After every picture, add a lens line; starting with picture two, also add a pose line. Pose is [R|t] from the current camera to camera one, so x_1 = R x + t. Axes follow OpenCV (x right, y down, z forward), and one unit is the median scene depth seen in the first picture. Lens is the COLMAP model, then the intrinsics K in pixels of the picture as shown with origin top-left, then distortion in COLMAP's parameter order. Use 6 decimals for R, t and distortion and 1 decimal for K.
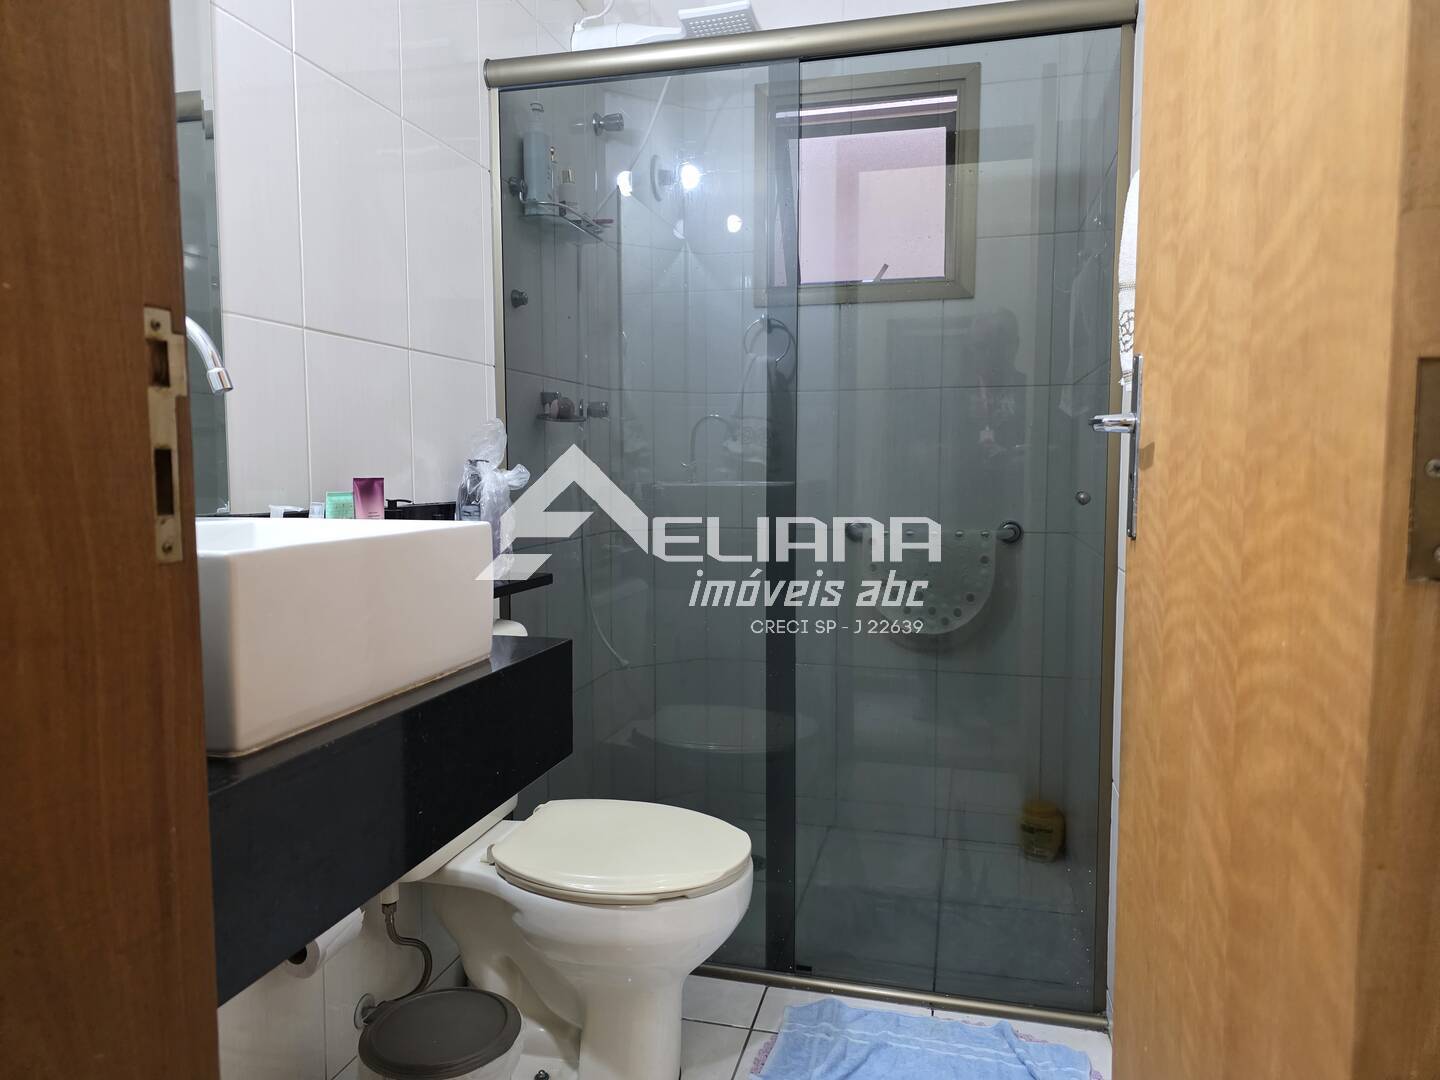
lens RADIAL K [[973.4, 0, 719.2], [0, 973.4, 552.1], [0, 0, 1]] dist [0.025180, 0.000108]
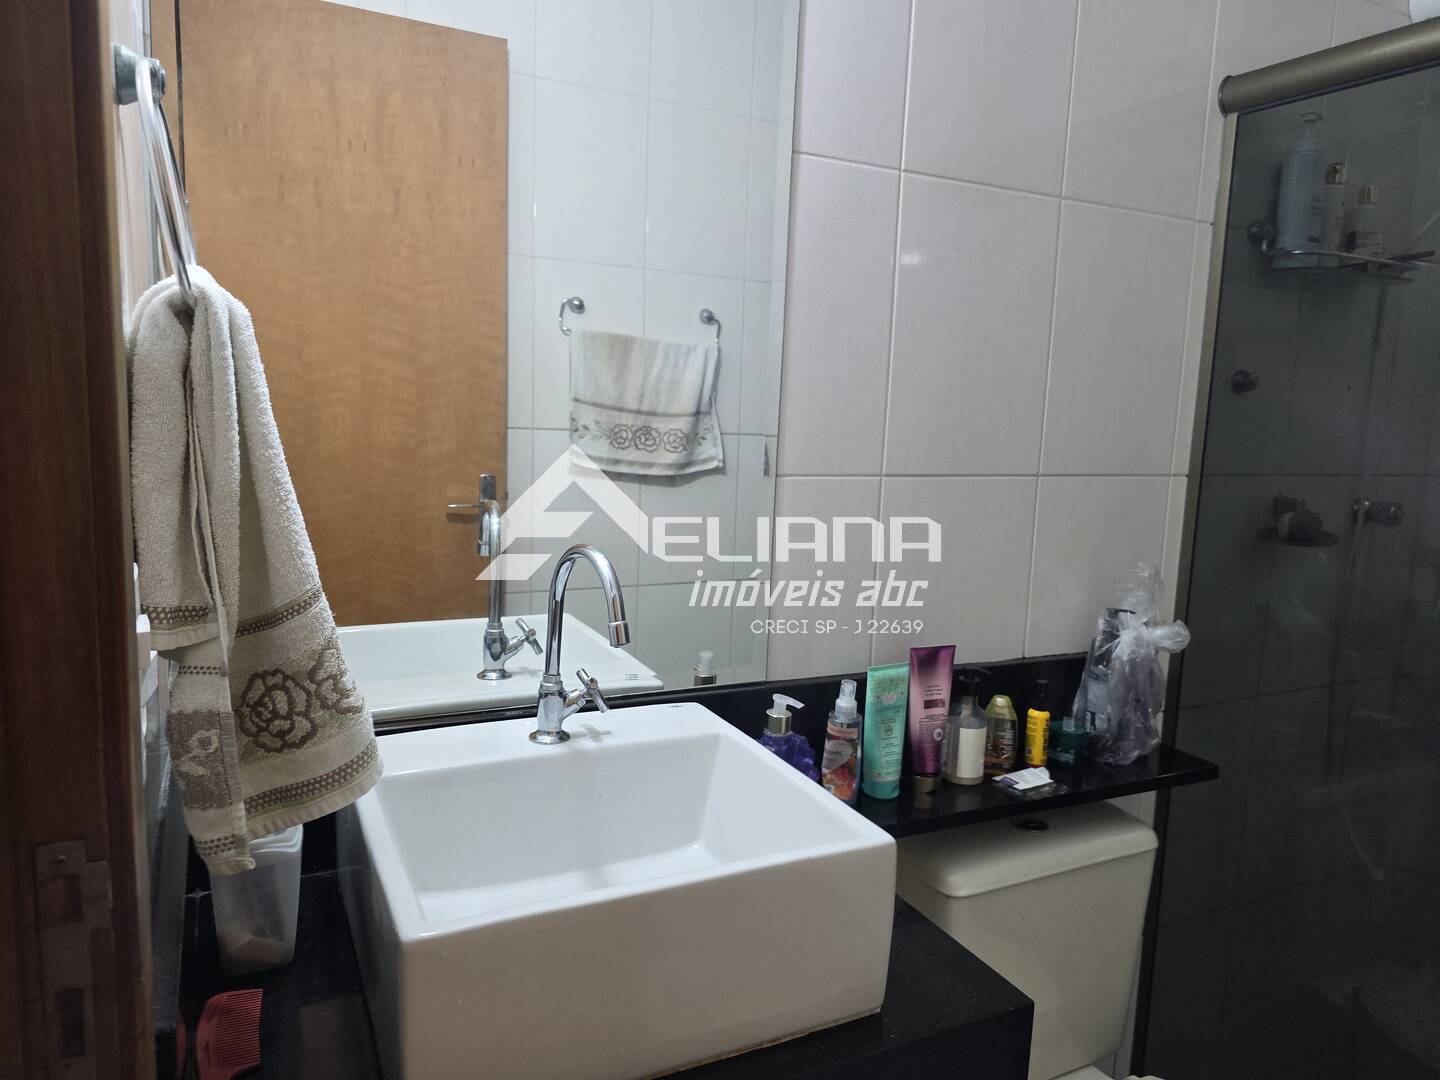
lens RADIAL K [[951.2, 0, 719.3], [0, 951.2, 531.0], [0, 0, 1]] dist [-0.001069, -0.002040]
pose [[0.642662, 0.134413, -0.754267, 0.107942], [-0.107667, 0.990565, 0.084786, -0.177787], [0.758547, 0.026721, 0.651071, 0.241322]]
